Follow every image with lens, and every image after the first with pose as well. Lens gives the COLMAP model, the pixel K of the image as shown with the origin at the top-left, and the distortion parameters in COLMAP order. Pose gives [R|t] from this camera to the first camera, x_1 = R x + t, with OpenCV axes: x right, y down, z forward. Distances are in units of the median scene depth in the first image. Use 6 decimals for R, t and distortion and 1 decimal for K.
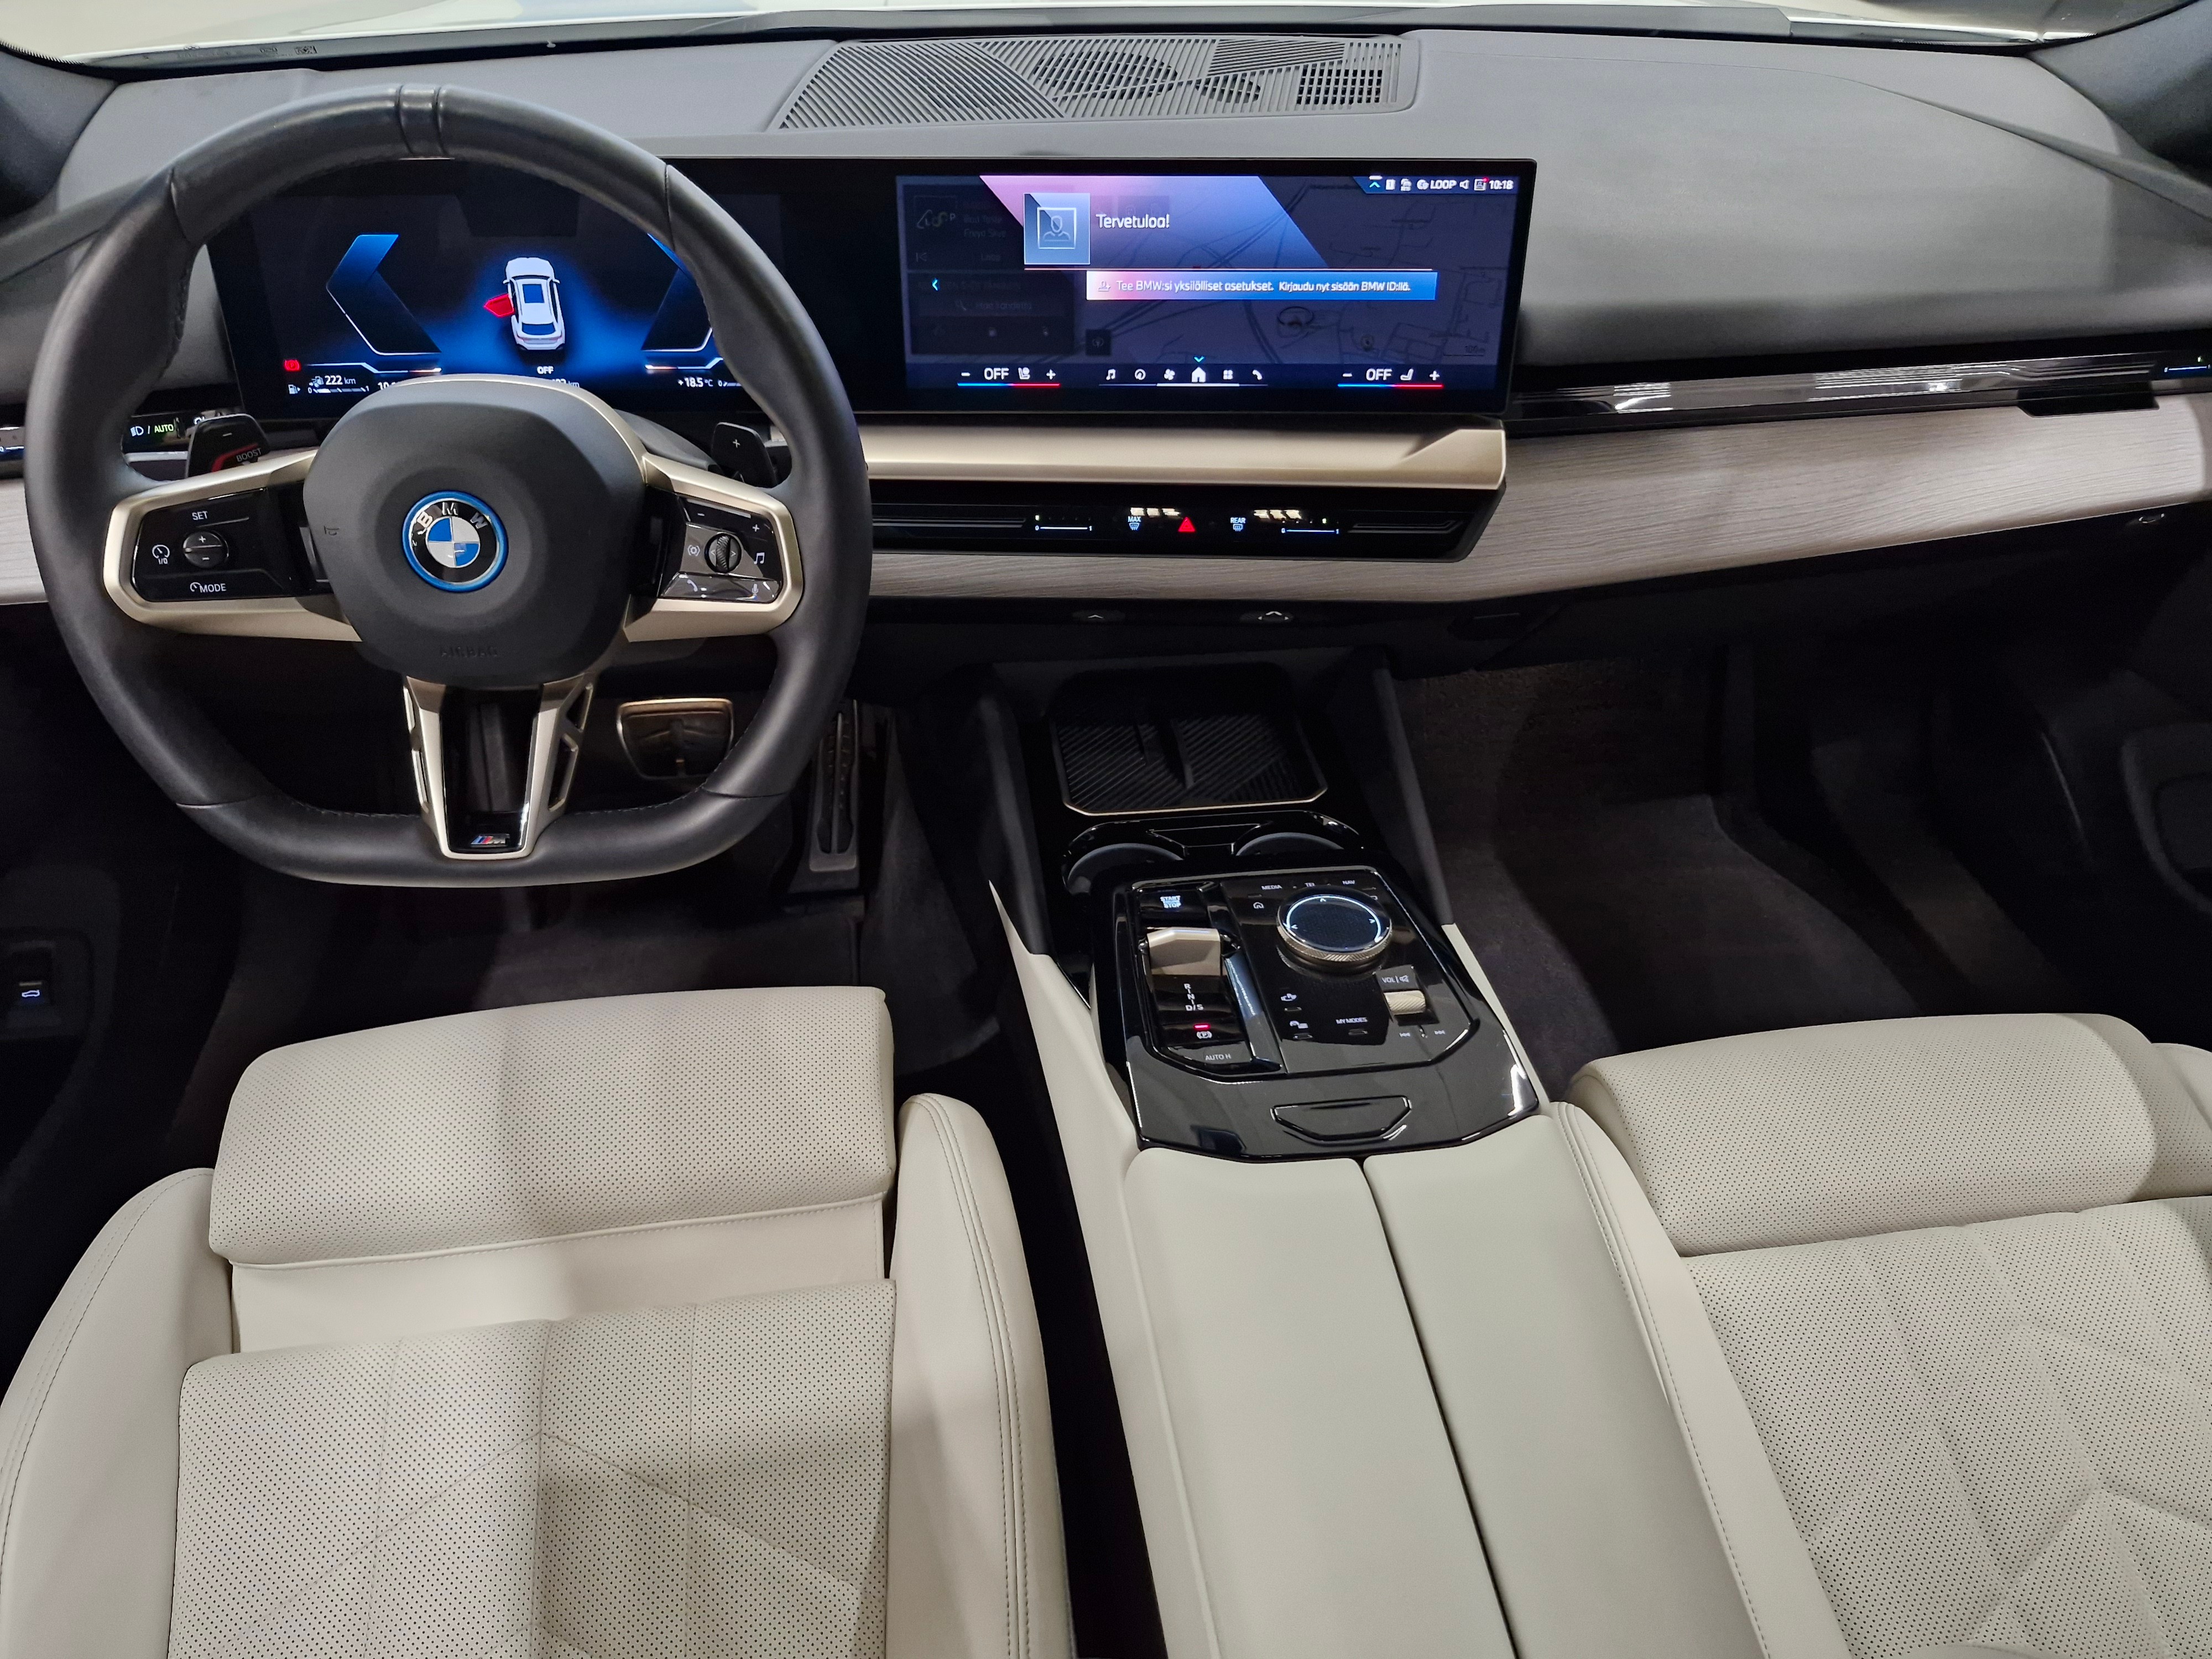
lens RADIAL K [[1573.3, 0, 1132.5], [0, 1573.3, 825.7], [0, 0, 1]] dist [0.046501, -0.077262]
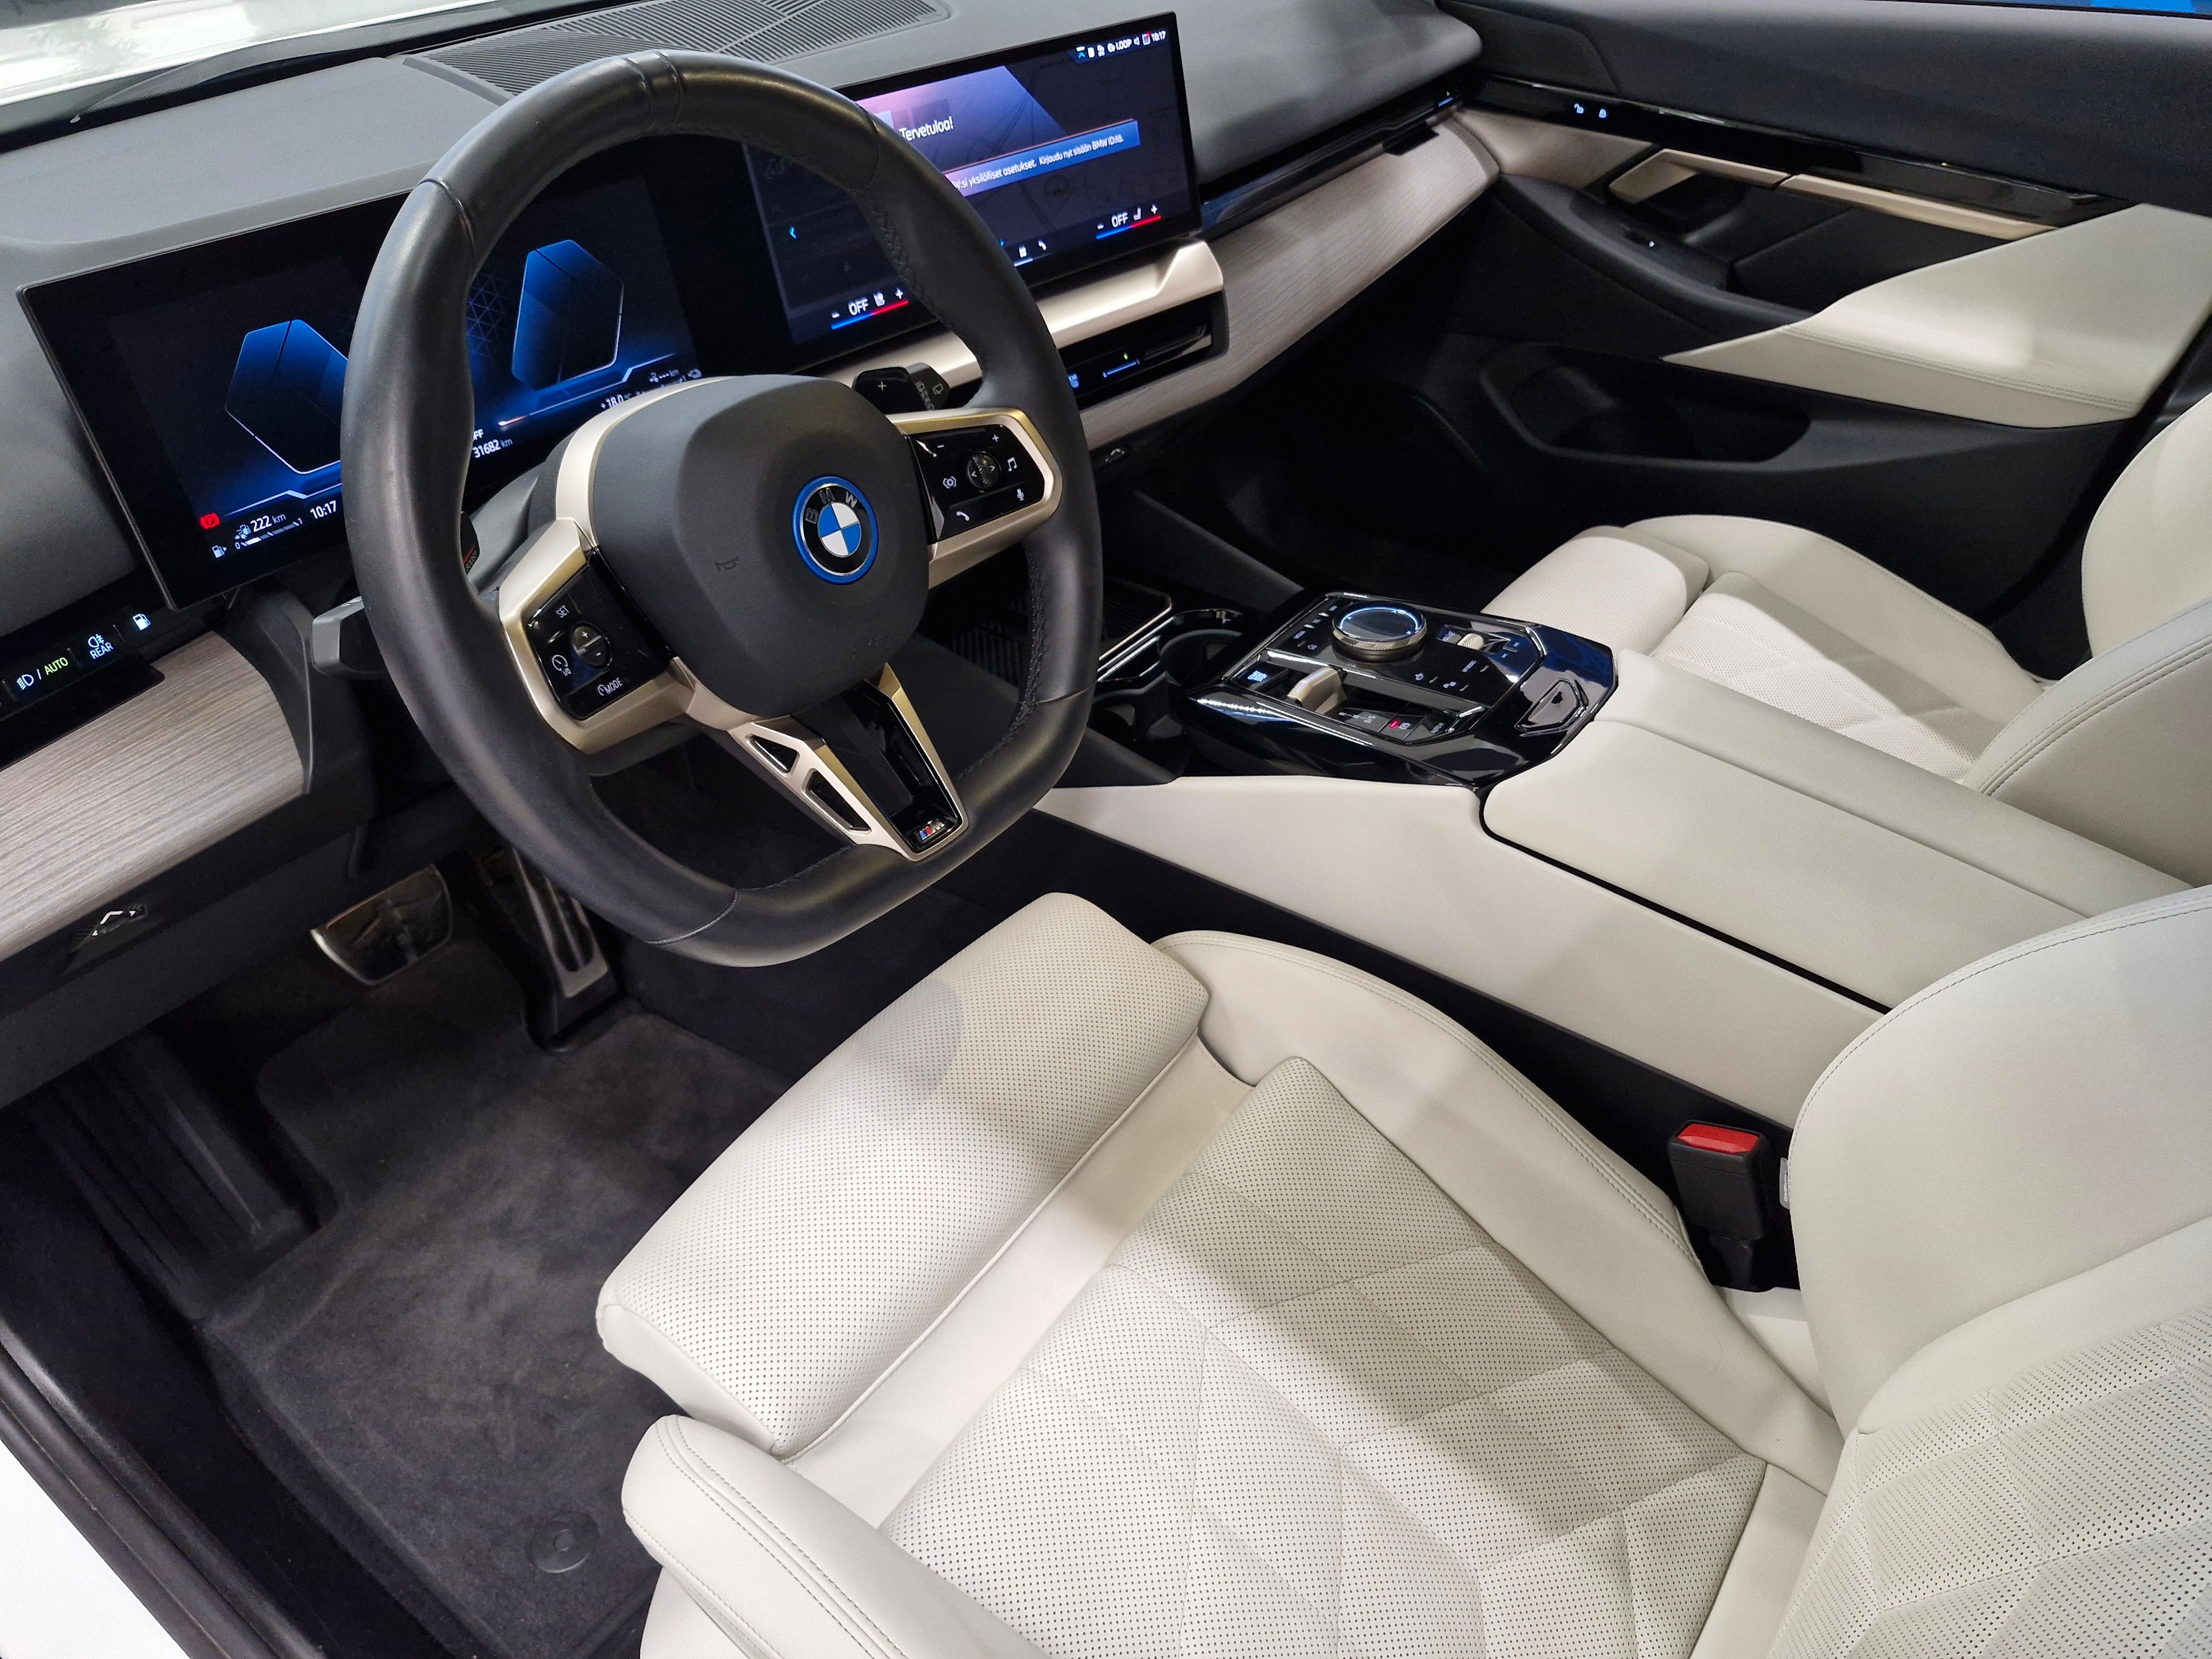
lens RADIAL K [[1573.3, 0, 1144.8], [0, 1573.3, 866.4], [0, 0, 1]] dist [0.046501, -0.077262]
pose [[0.670091, -0.467371, 0.576665, -0.755509], [0.459395, 0.871345, 0.172379, -0.065652], [-0.583039, 0.149407, 0.798588, 0.135853]]
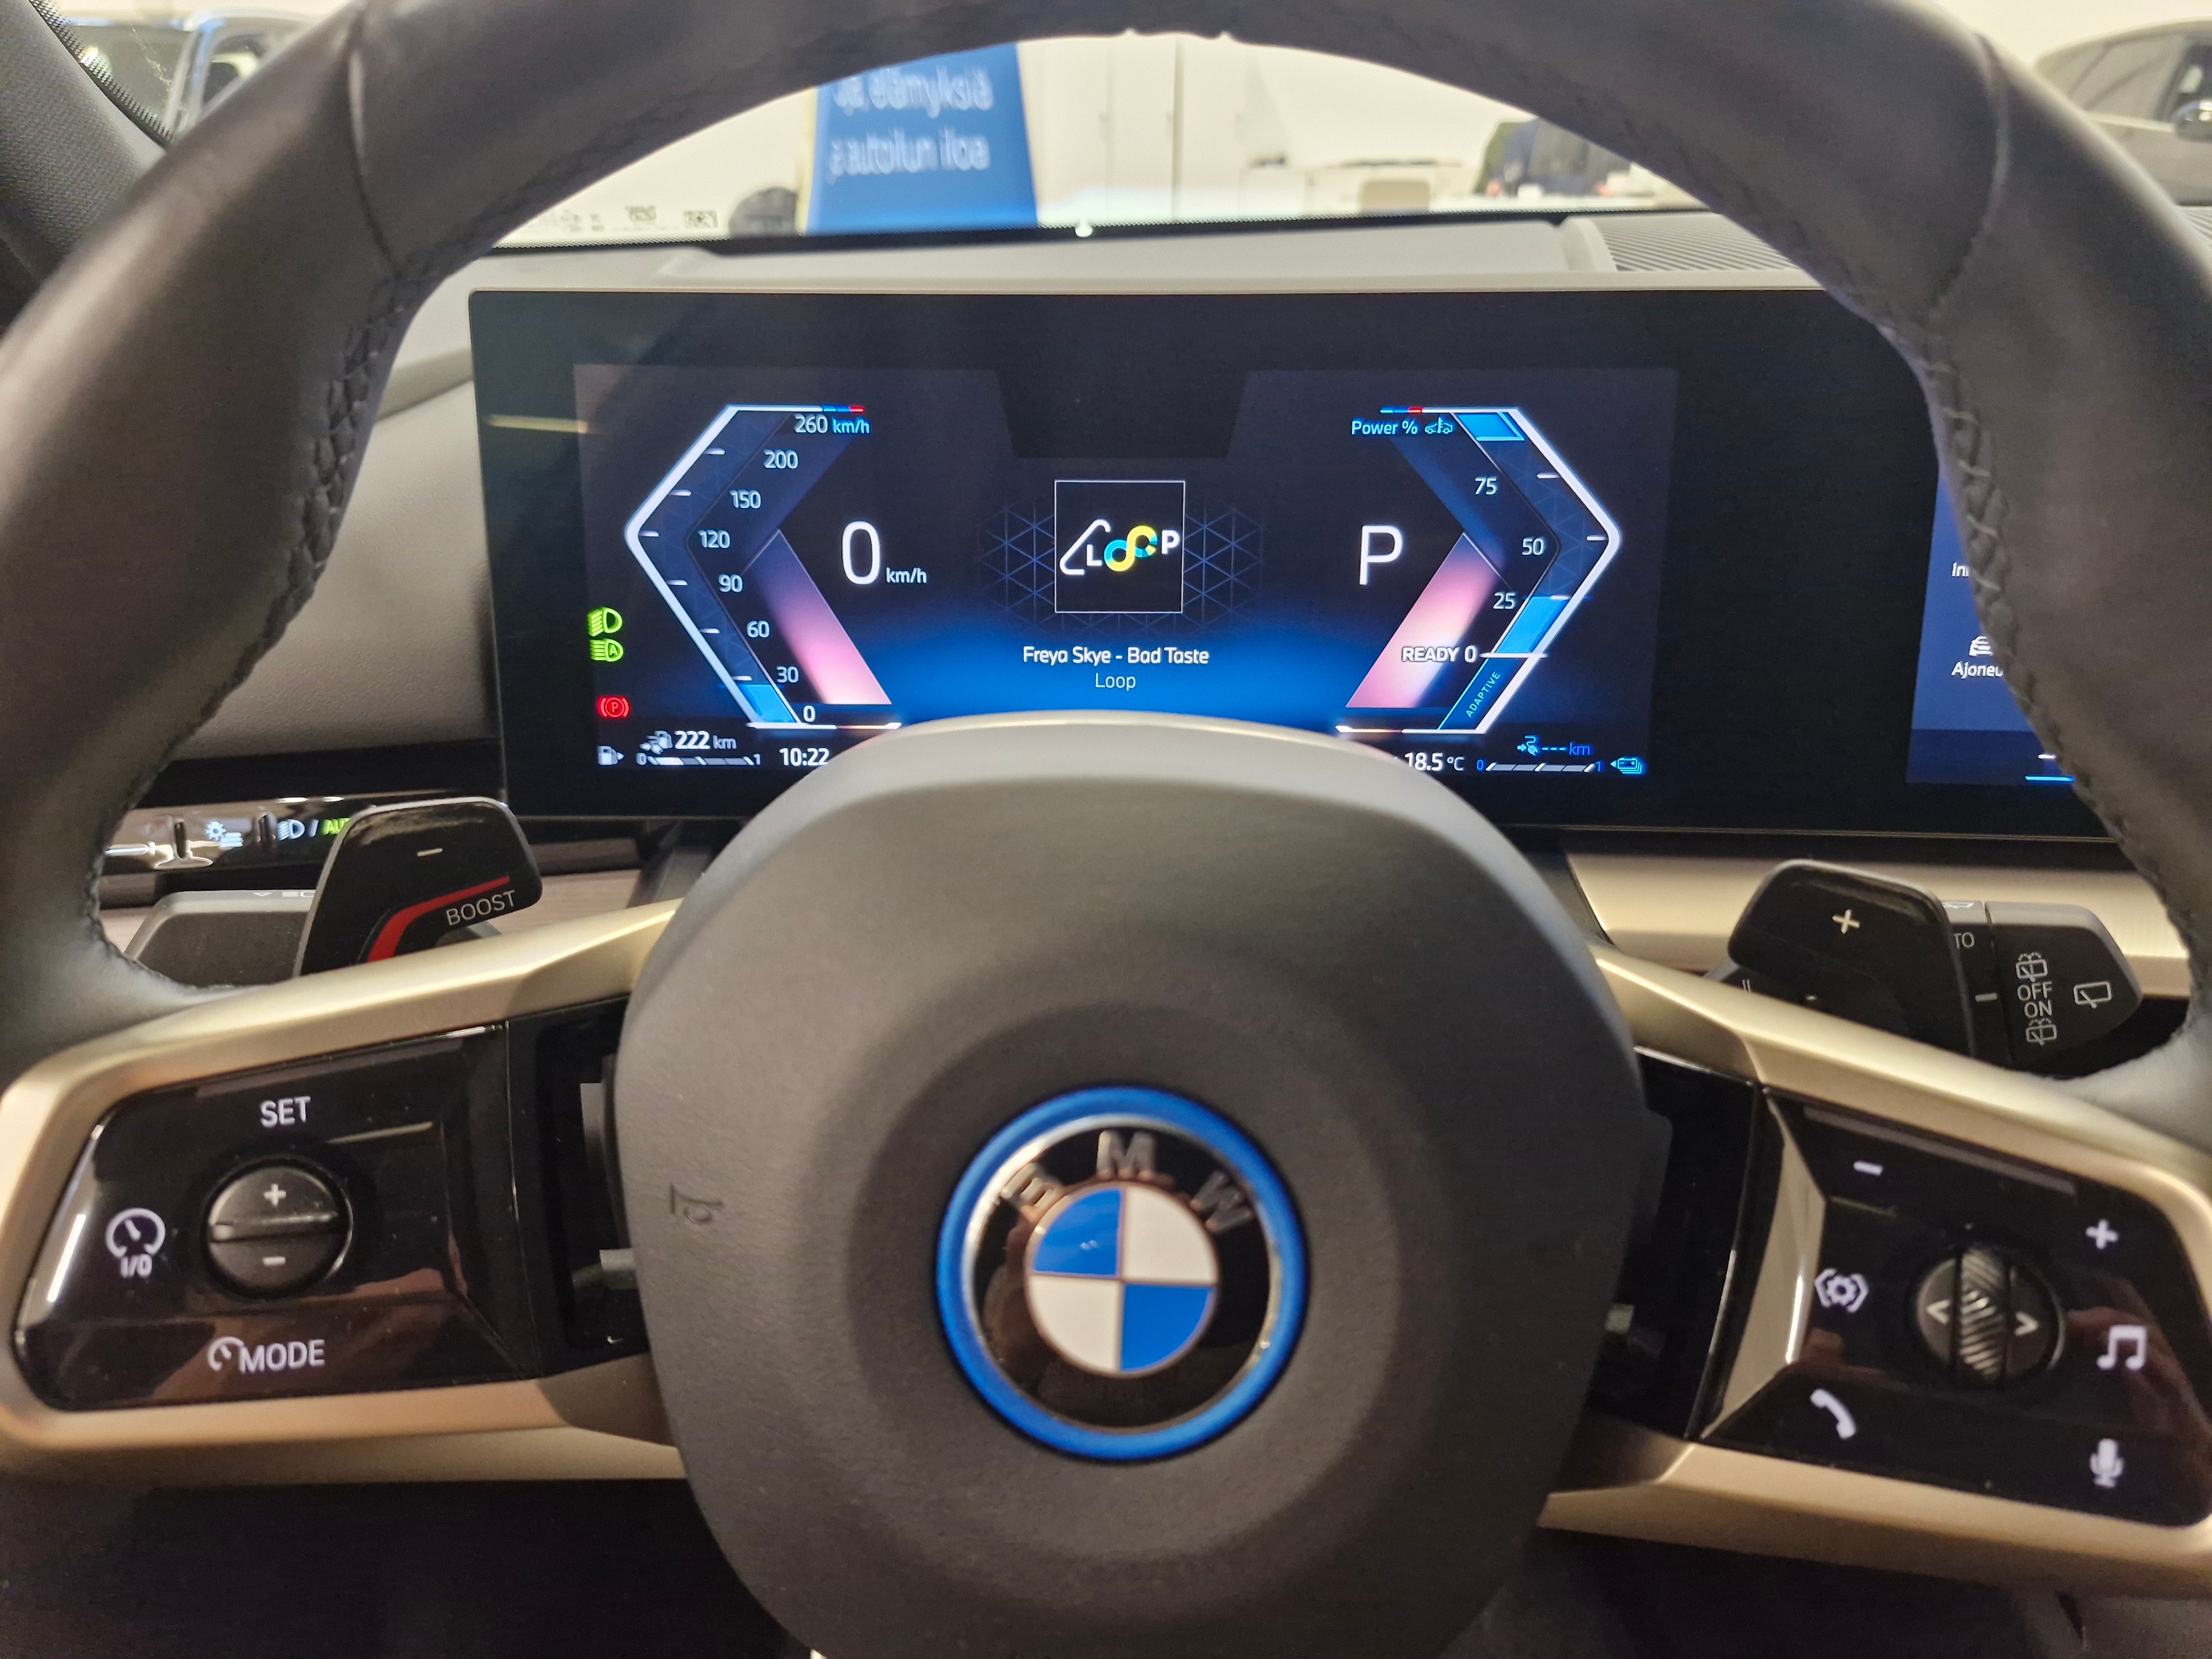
lens RADIAL K [[1573.3, 0, 1115.5], [0, 1573.3, 813.6], [0, 0, 1]] dist [0.046501, -0.077262]
pose [[0.989187, 0.028252, -0.143912, -0.314824], [-0.064932, 0.964222, -0.257020, -0.148719], [0.131502, 0.263585, 0.955631, 0.578890]]
